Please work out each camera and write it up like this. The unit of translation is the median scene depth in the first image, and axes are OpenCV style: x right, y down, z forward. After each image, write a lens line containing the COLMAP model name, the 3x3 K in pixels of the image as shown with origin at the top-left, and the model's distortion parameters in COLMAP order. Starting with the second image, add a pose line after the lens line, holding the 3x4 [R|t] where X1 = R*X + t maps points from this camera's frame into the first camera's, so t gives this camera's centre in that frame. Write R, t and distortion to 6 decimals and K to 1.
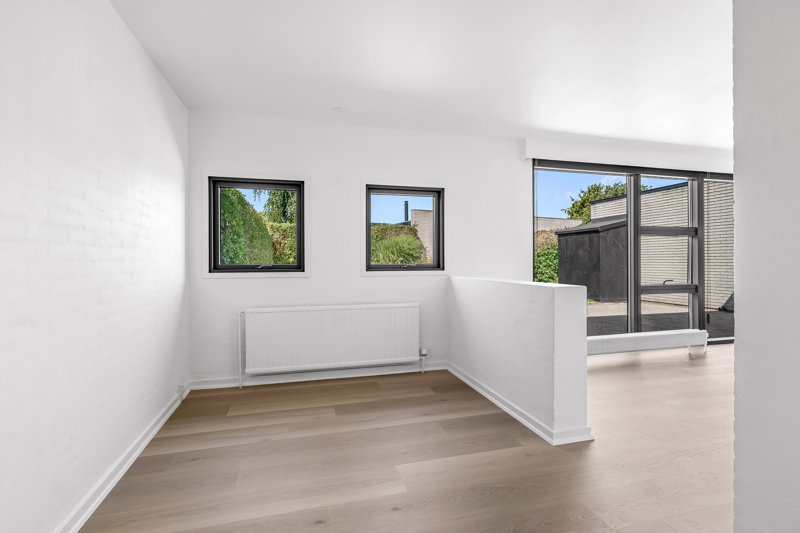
lens RADIAL K [[377.8, 0, 399.6], [0, 377.8, 260.0], [0, 0, 1]] dist [-0.003822, 0.000070]
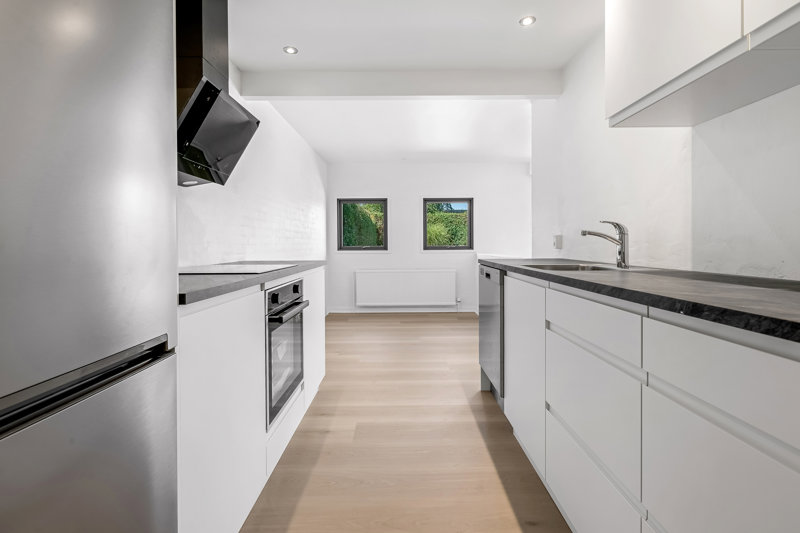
lens RADIAL K [[378.6, 0, 398.9], [0, 378.6, 251.2], [0, 0, 1]] dist [-0.001456, -0.000143]
pose [[0.962529, 0.002638, -0.271167, 0.257009], [0.003187, 0.999774, 0.021039, -0.000769], [0.271162, -0.021114, 0.962302, -0.631036]]
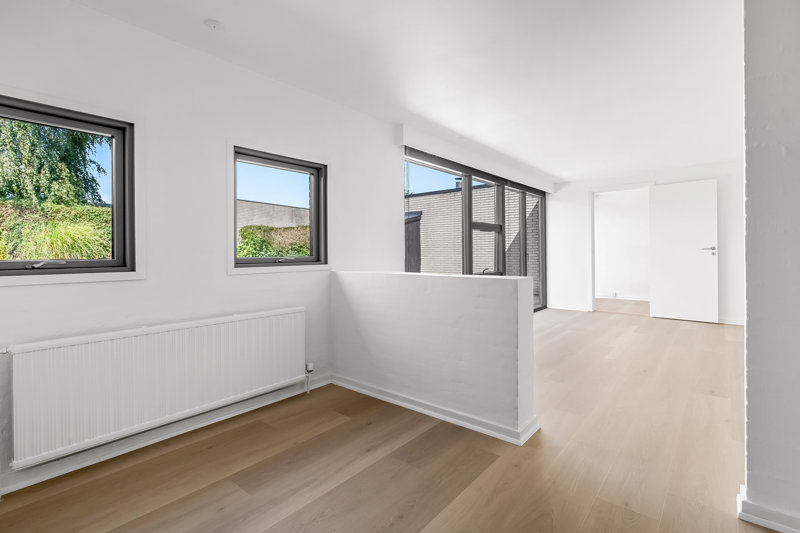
lens RADIAL K [[378.6, 0, 398.9], [0, 378.6, 251.2], [0, 0, 1]] dist [-0.001456, -0.000143]
pose [[0.822364, -0.000885, 0.568962, -0.233385], [0.003594, 0.999987, -0.003639, 0.002377], [-0.568951, 0.005038, 0.822356, 0.235016]]
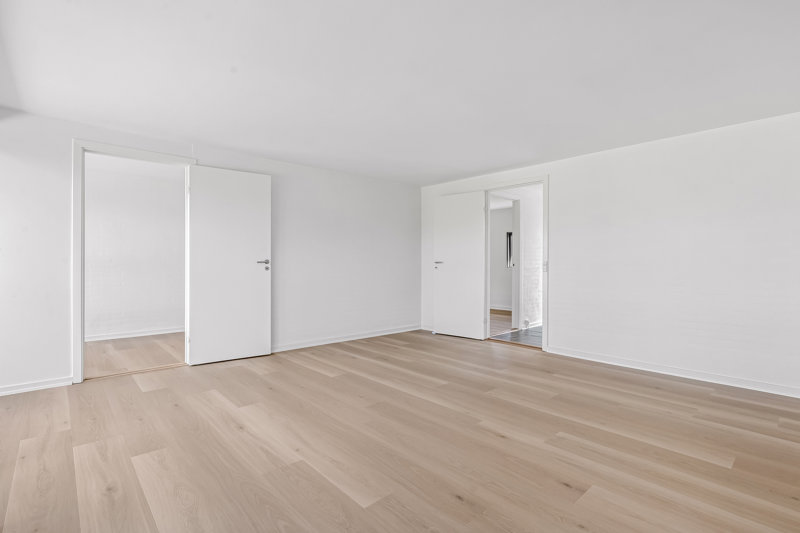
lens RADIAL K [[379.8, 0, 400.0], [0, 379.8, 266.5], [0, 0, 1]] dist [-0.004098, -0.000295]
pose [[-0.455469, -0.006458, 0.890228, 0.395840], [-0.001979, 0.999979, 0.006242, -0.002846], [-0.890249, 0.001081, -0.455472, 0.943460]]
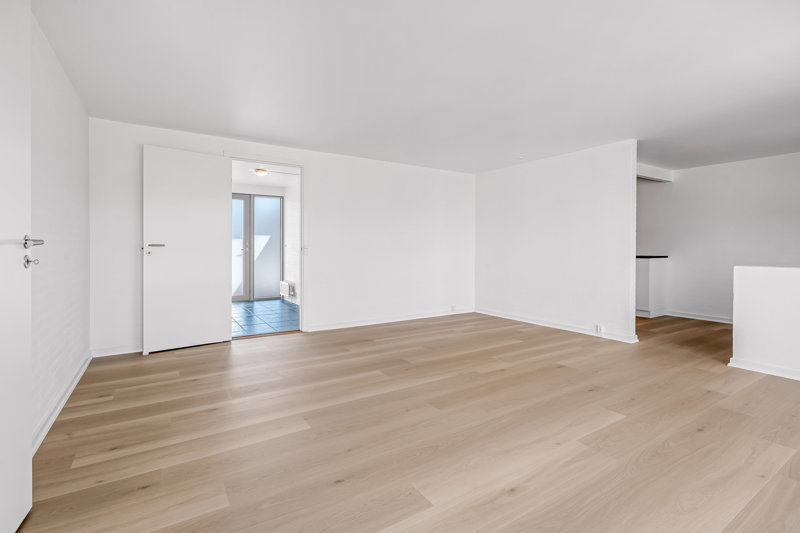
lens RADIAL K [[378.6, 0, 398.9], [0, 378.6, 251.2], [0, 0, 1]] dist [-0.001456, -0.000143]
pose [[-0.952434, 0.000813, -0.304743, 1.419225], [-0.002073, 0.999956, 0.009147, -0.003155], [0.304737, 0.009344, -0.952391, 1.286671]]
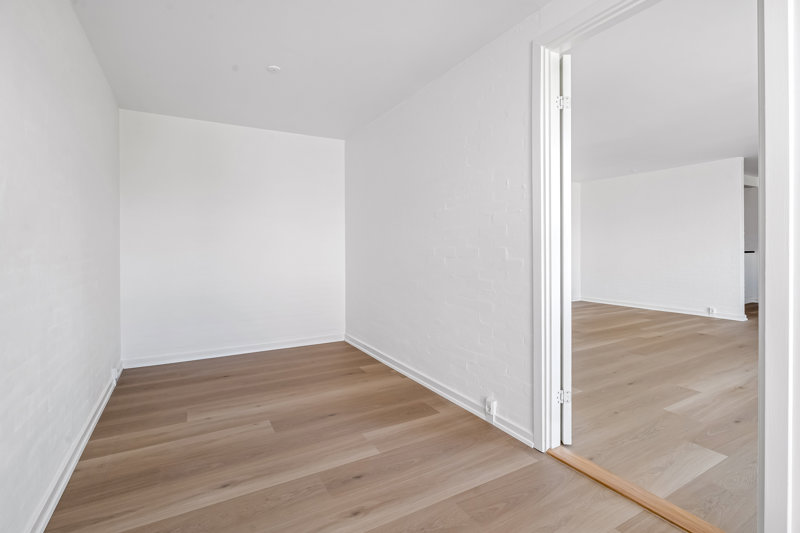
lens RADIAL K [[378.6, 0, 398.9], [0, 378.6, 251.2], [0, 0, 1]] dist [-0.001456, -0.000143]
pose [[-0.968749, 0.013543, -0.247672, 2.029487], [0.011459, 0.999886, 0.009854, -0.007660], [0.247777, 0.006708, -0.968794, 1.477520]]
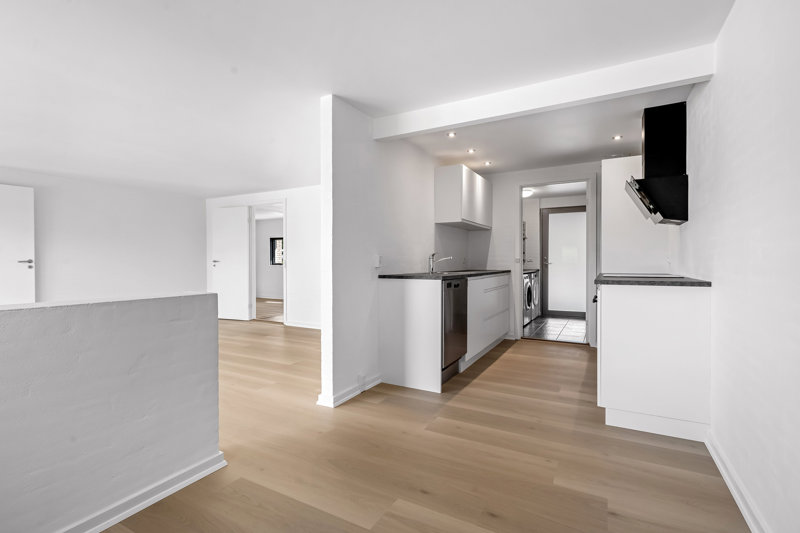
lens RADIAL K [[378.5, 0, 400.0], [0, 378.5, 266.5], [0, 0, 1]] dist [0.001553, 0.000510]
pose [[-0.717012, -0.003843, 0.697050, -0.322486], [0.003052, 0.999958, 0.008653, 0.001957], [-0.697054, 0.008332, -0.716970, 0.821621]]
